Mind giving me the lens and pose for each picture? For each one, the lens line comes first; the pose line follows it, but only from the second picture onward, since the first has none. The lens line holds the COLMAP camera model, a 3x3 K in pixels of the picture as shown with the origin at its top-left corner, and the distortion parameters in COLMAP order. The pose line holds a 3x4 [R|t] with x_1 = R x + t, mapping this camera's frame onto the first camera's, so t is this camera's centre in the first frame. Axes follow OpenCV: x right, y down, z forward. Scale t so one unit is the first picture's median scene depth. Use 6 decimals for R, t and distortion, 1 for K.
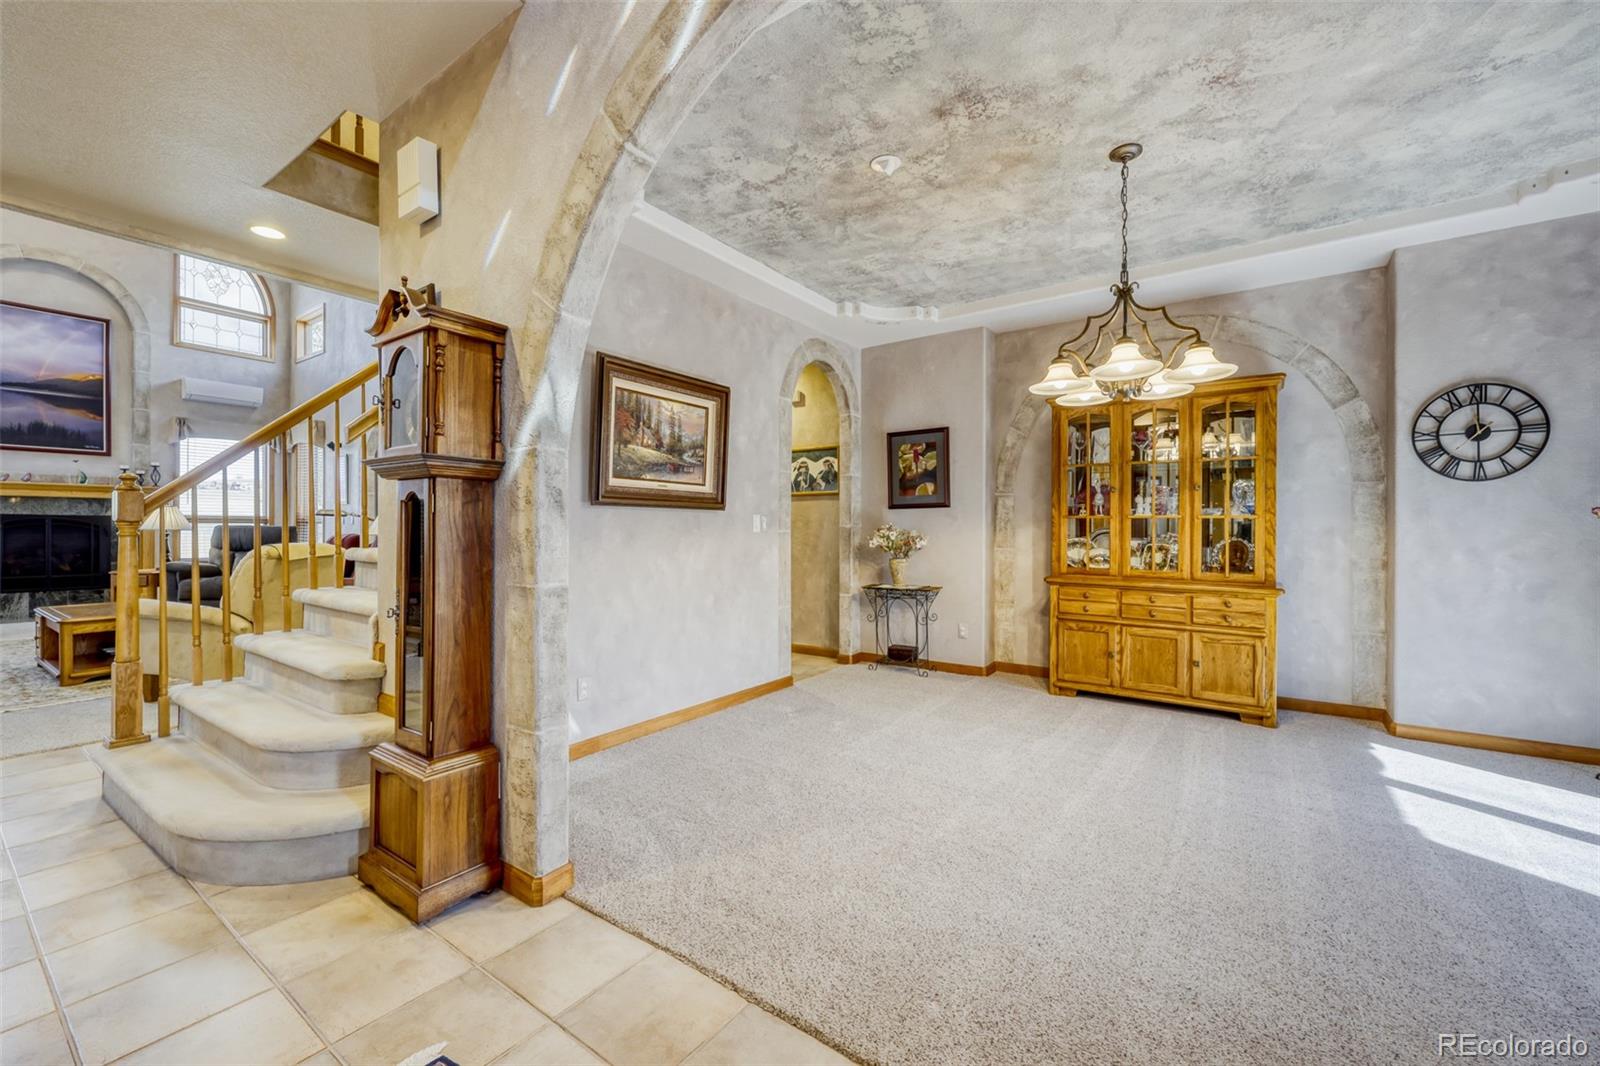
lens RADIAL K [[660.0, 0, 807.9], [0, 660.0, 531.7], [0, 0, 1]] dist [-0.002251, 0.000319]
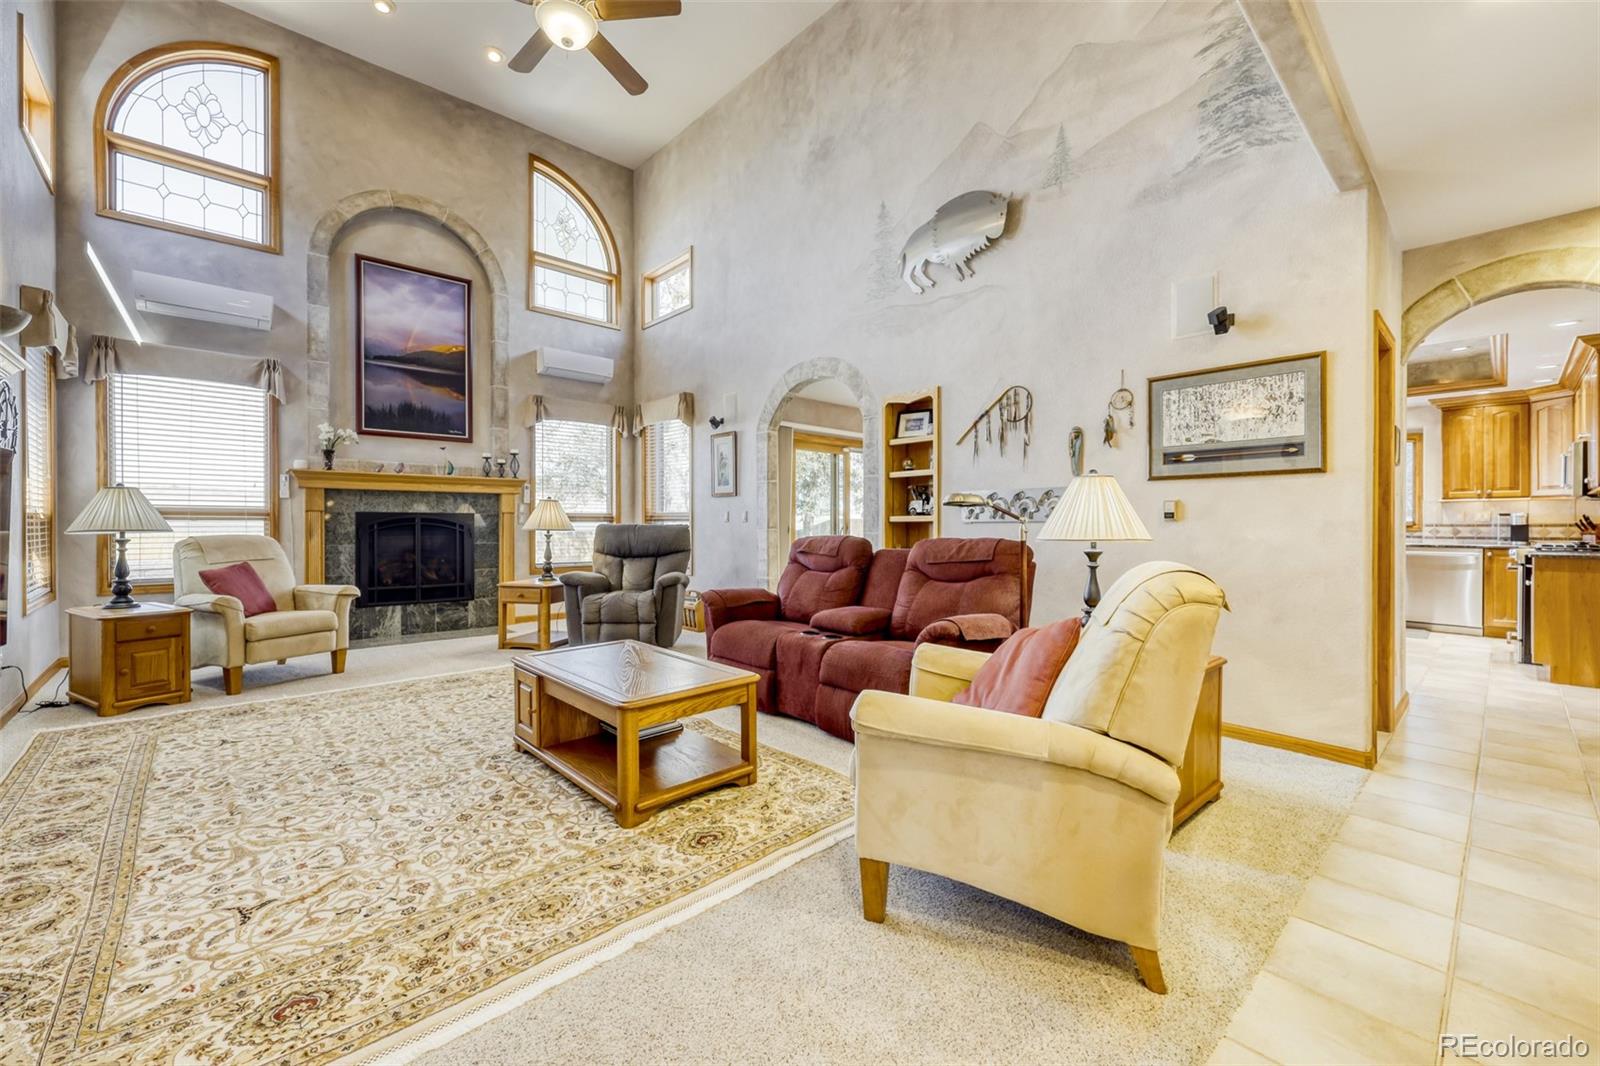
lens RADIAL K [[660.0, 0, 819.7], [0, 660.0, 527.8], [0, 0, 1]] dist [-0.002251, 0.000319]
pose [[0.978934, -0.004330, -0.204133, -0.449144], [0.004774, 0.999987, 0.001683, -0.005129], [0.204123, -0.002622, 0.978942, 0.262977]]
